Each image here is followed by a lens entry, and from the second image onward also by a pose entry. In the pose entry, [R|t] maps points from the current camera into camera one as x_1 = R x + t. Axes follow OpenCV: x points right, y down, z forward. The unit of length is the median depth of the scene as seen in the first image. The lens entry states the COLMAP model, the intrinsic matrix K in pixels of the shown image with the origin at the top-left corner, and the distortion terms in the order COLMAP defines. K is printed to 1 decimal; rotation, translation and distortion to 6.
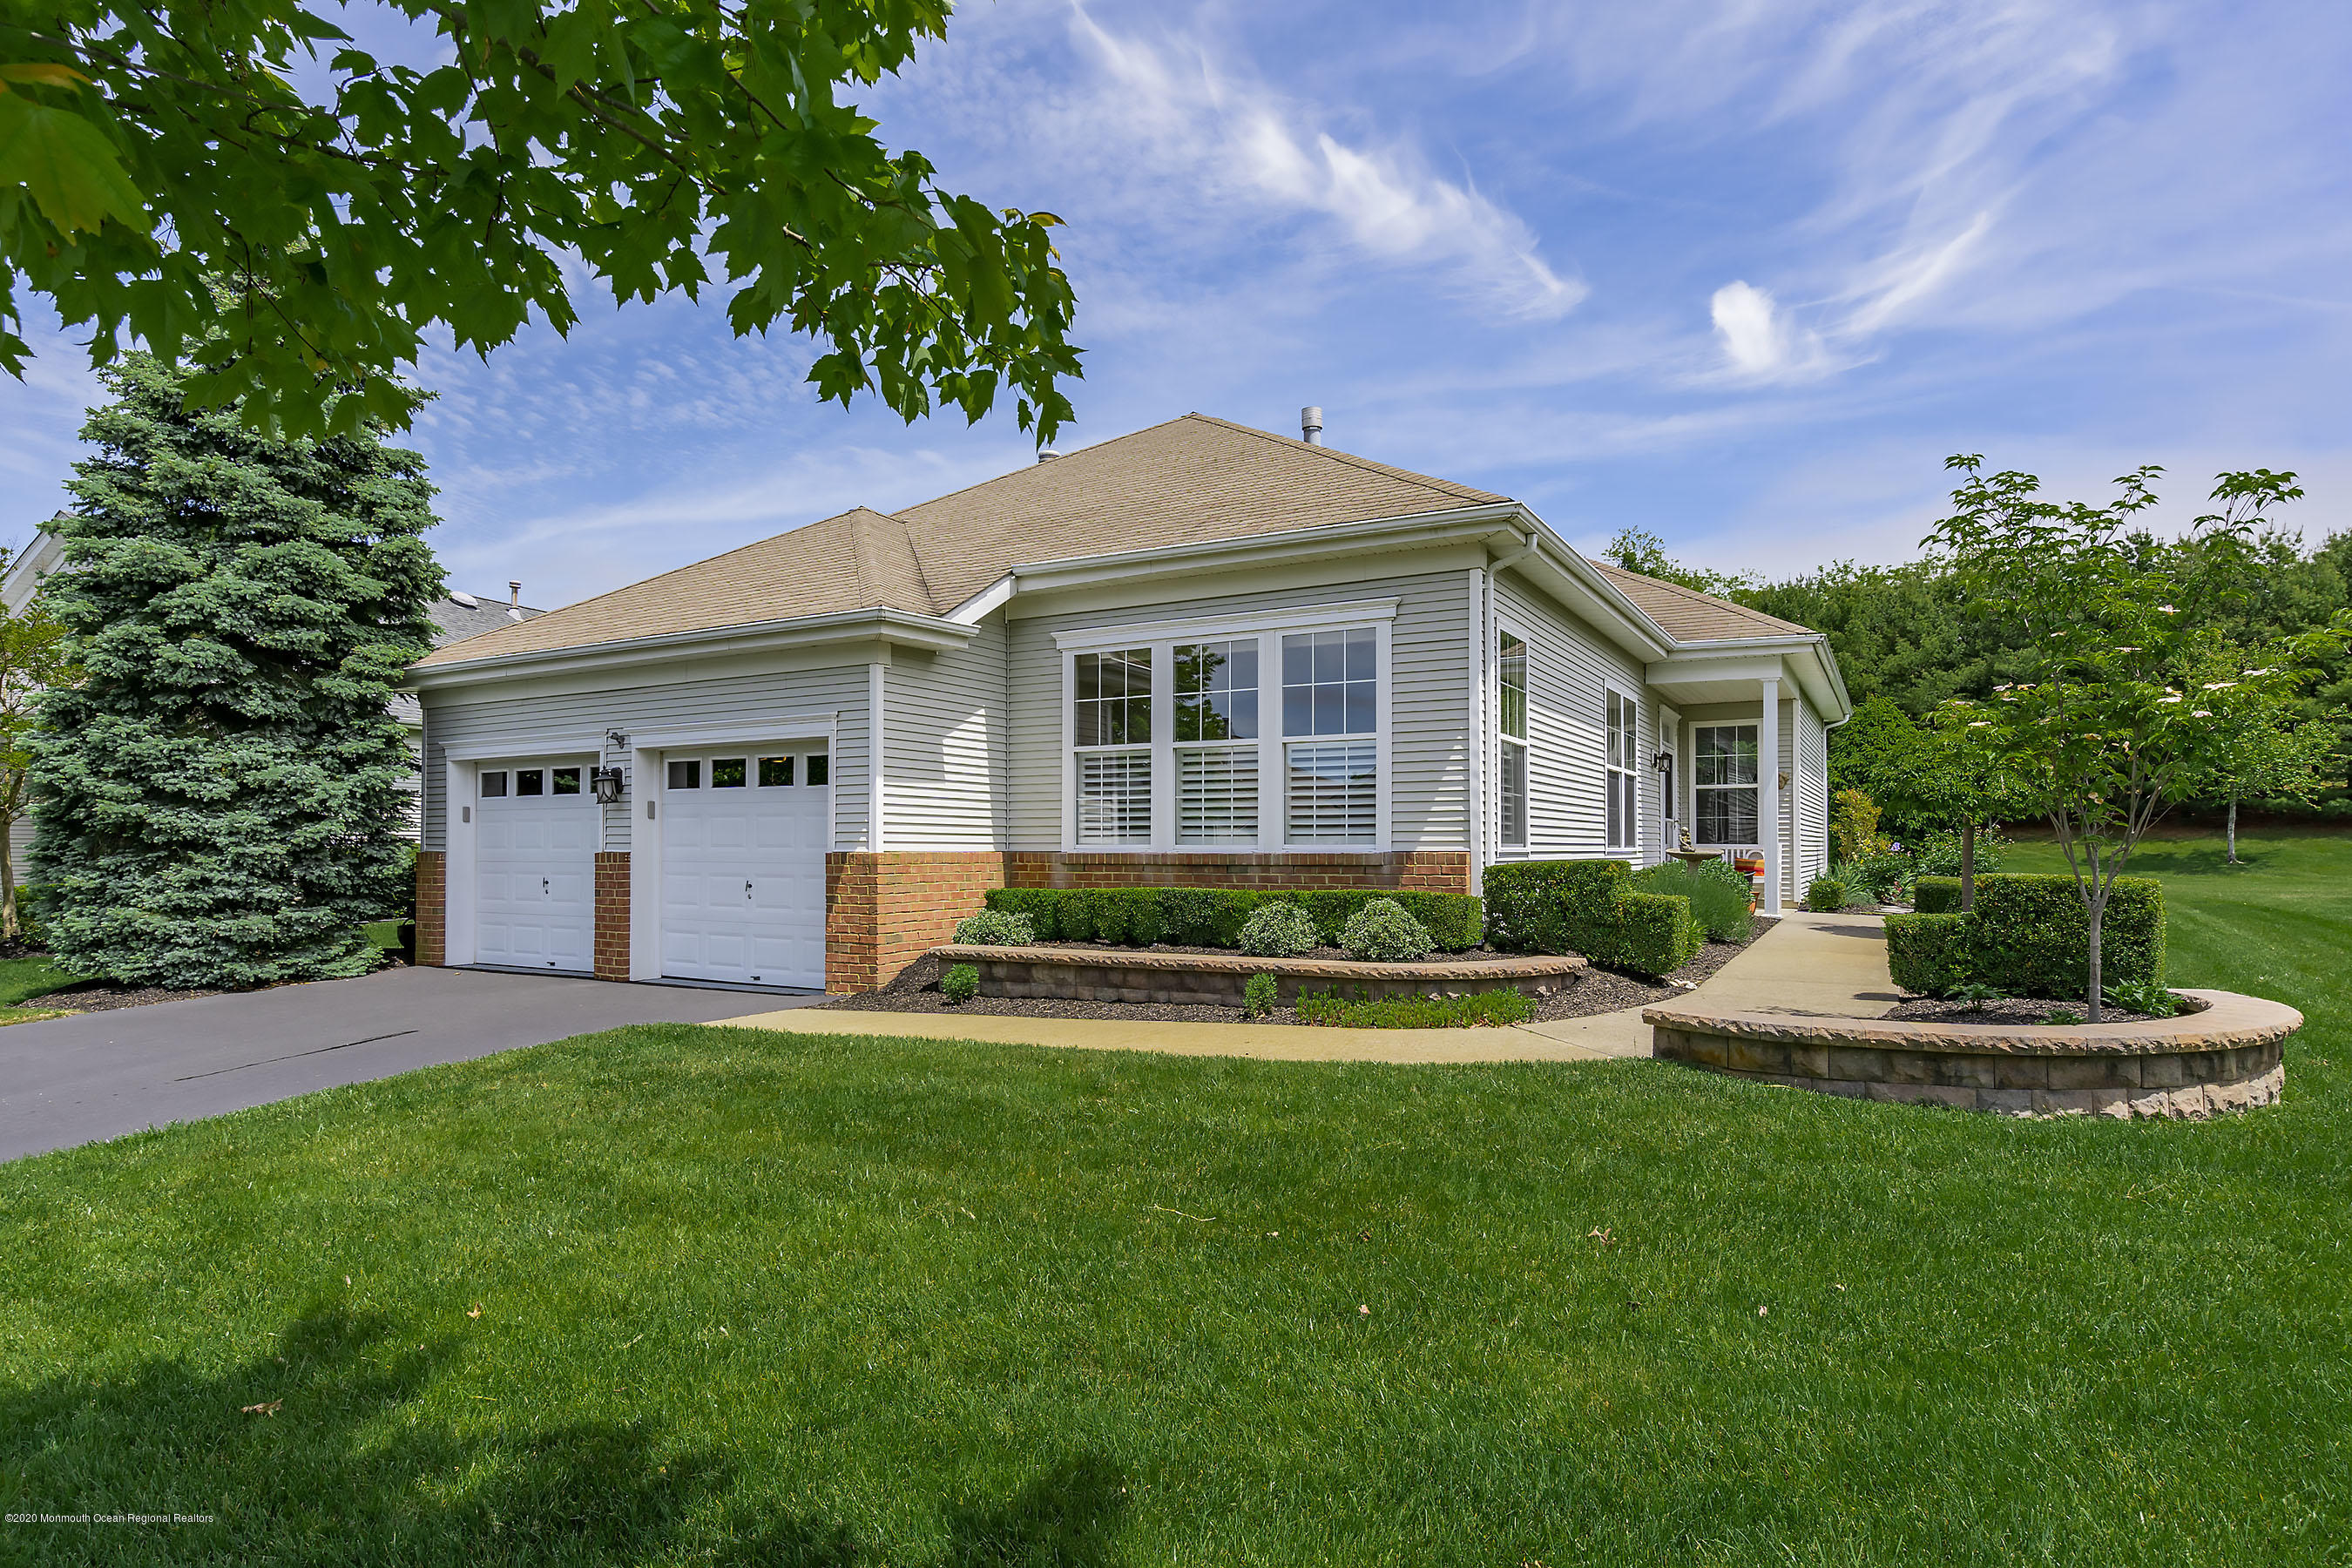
lens RADIAL K [[1236.8, 0, 1166.9], [0, 1236.8, 850.6], [0, 0, 1]] dist [0.000991, 0.000035]
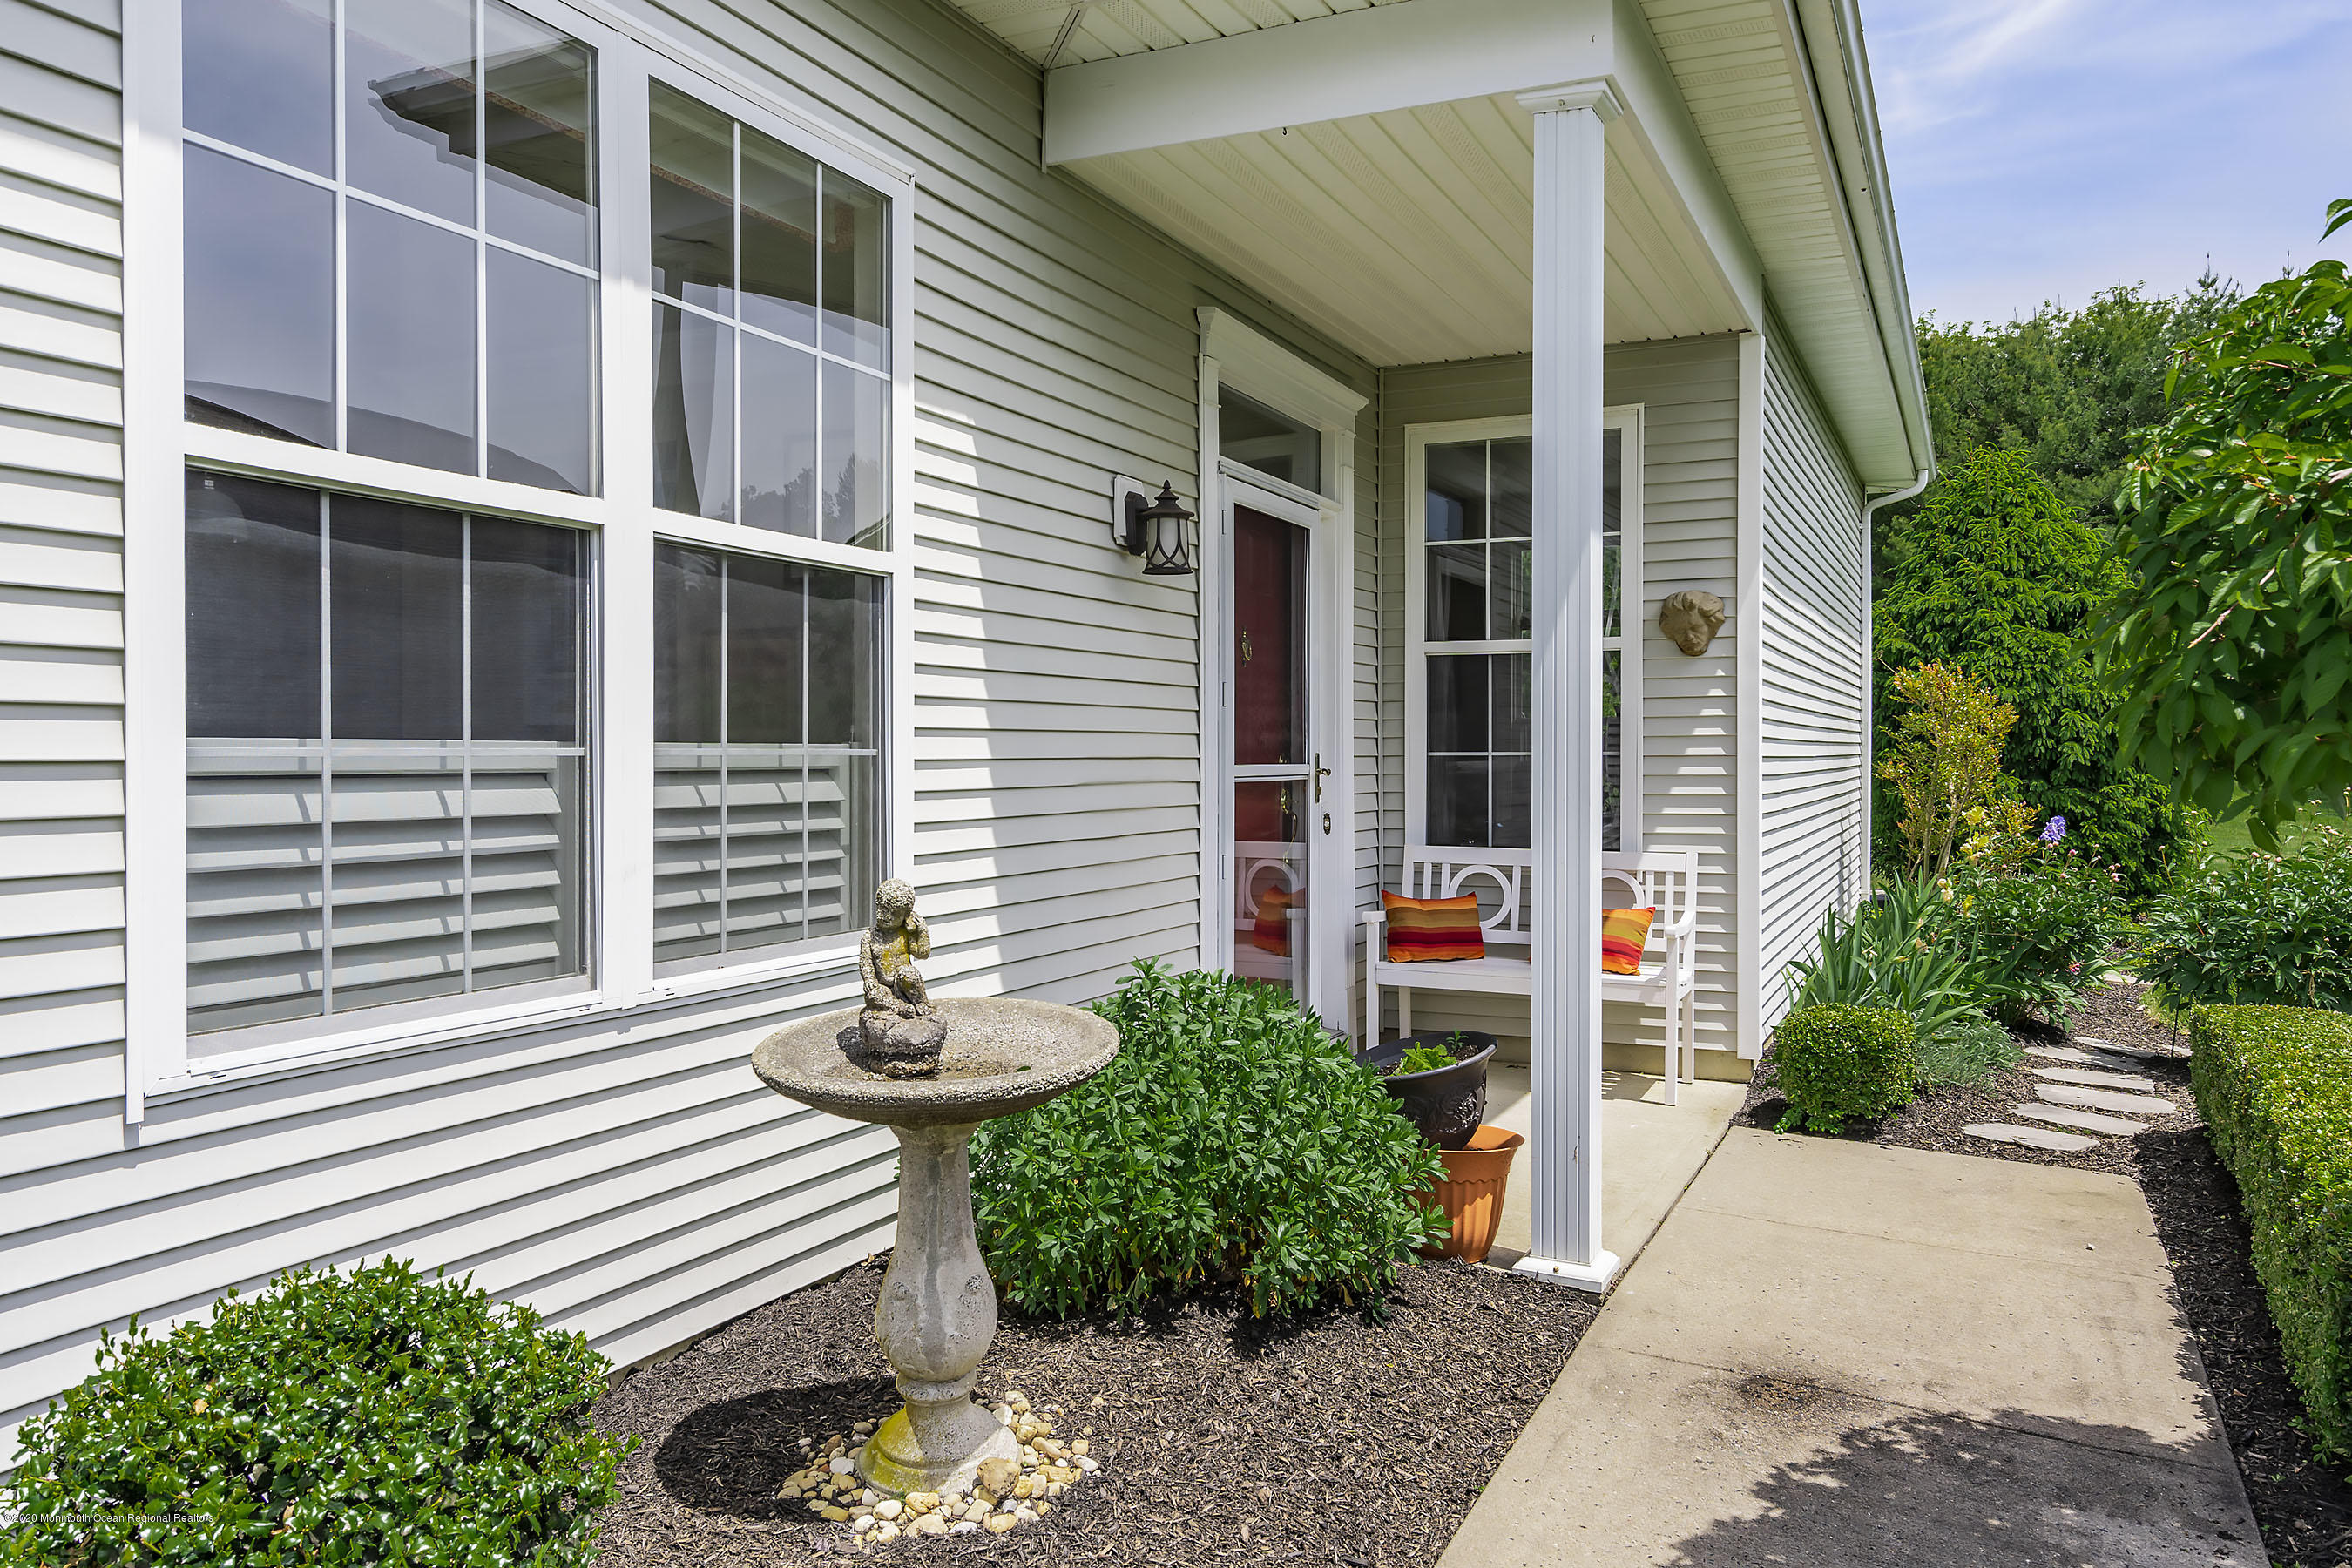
lens RADIAL K [[1688.7, 0, 1176.8], [0, 1688.7, 778.8], [0, 0, 1]] dist [-0.001022, 0.000087]
pose [[0.996121, 0.000811, 0.087985, 0.280354], [-0.002104, 0.999891, 0.014604, -0.022128], [-0.087964, -0.014732, 0.996015, 0.510818]]
